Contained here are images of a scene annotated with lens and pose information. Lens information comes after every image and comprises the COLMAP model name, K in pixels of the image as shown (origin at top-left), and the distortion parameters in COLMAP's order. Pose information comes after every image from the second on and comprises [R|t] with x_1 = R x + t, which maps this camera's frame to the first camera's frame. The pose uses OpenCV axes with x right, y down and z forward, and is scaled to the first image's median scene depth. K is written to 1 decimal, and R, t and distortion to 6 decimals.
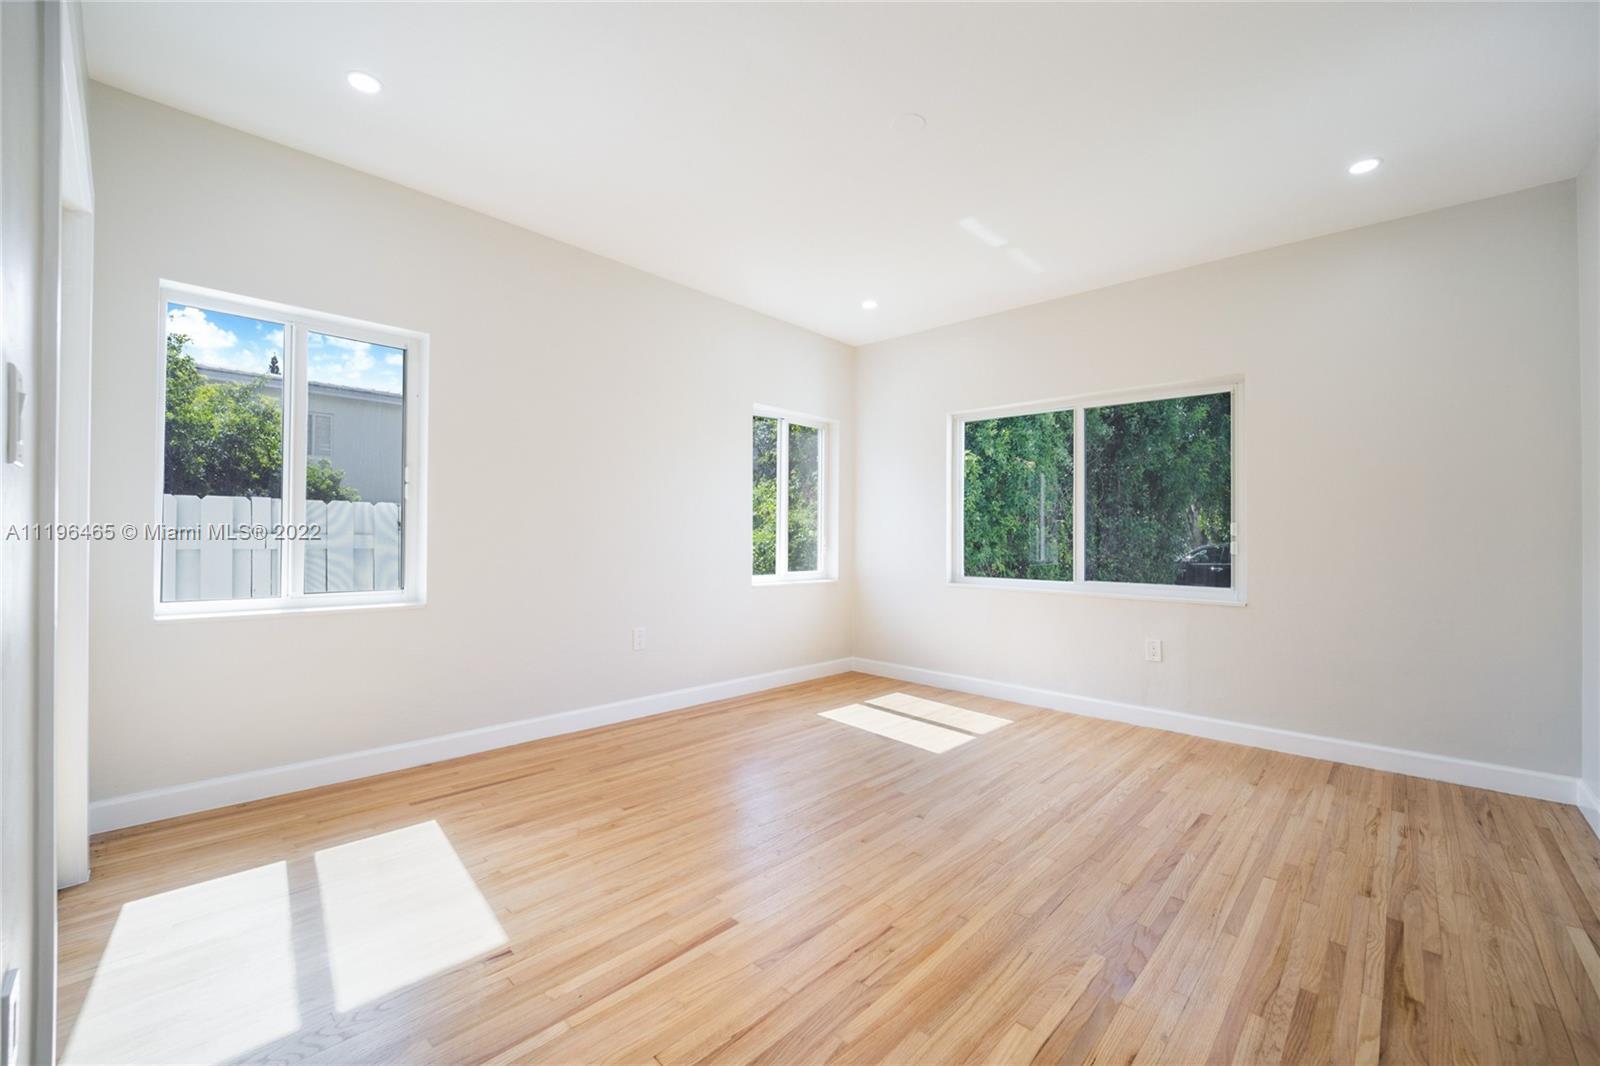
lens RADIAL K [[645.5, 0, 803.2], [0, 645.5, 534.8], [0, 0, 1]] dist [0.001142, 0.000123]
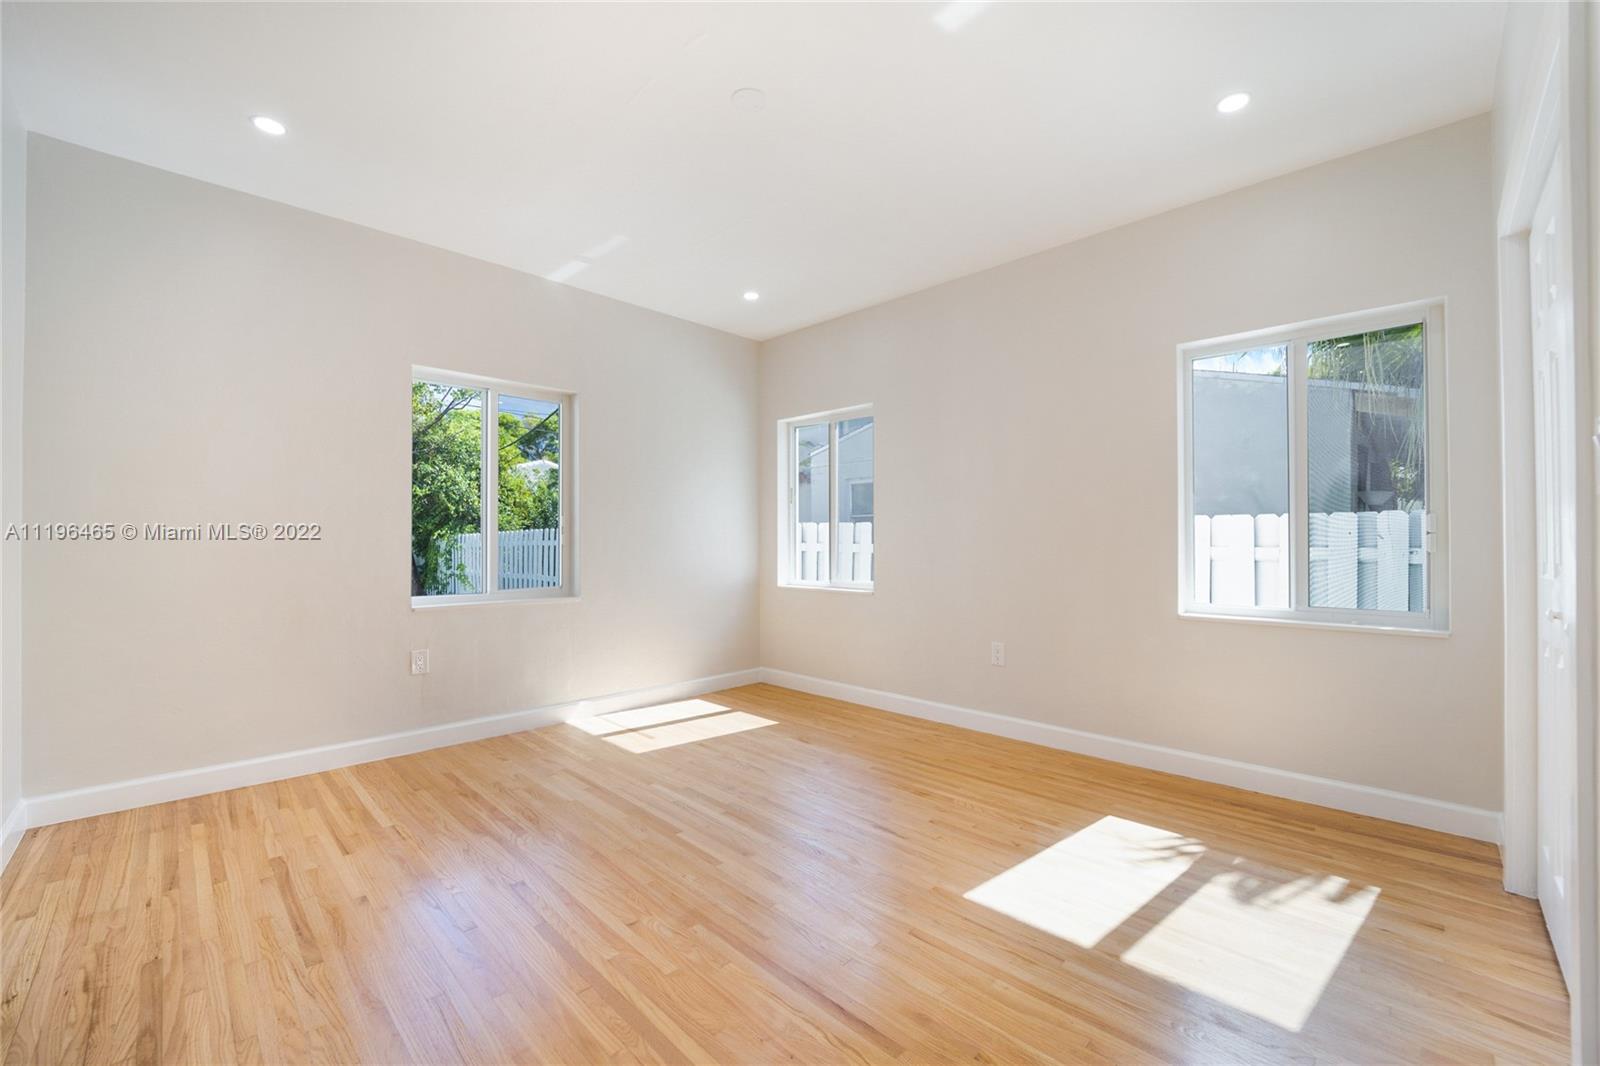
lens RADIAL K [[645.5, 0, 803.4], [0, 645.5, 540.0], [0, 0, 1]] dist [0.001142, 0.000123]
pose [[-0.028189, -0.016694, -0.999463, 0.939742], [0.004995, 0.999846, -0.016841, 0.001420], [0.999590, -0.005467, -0.028102, 0.958103]]
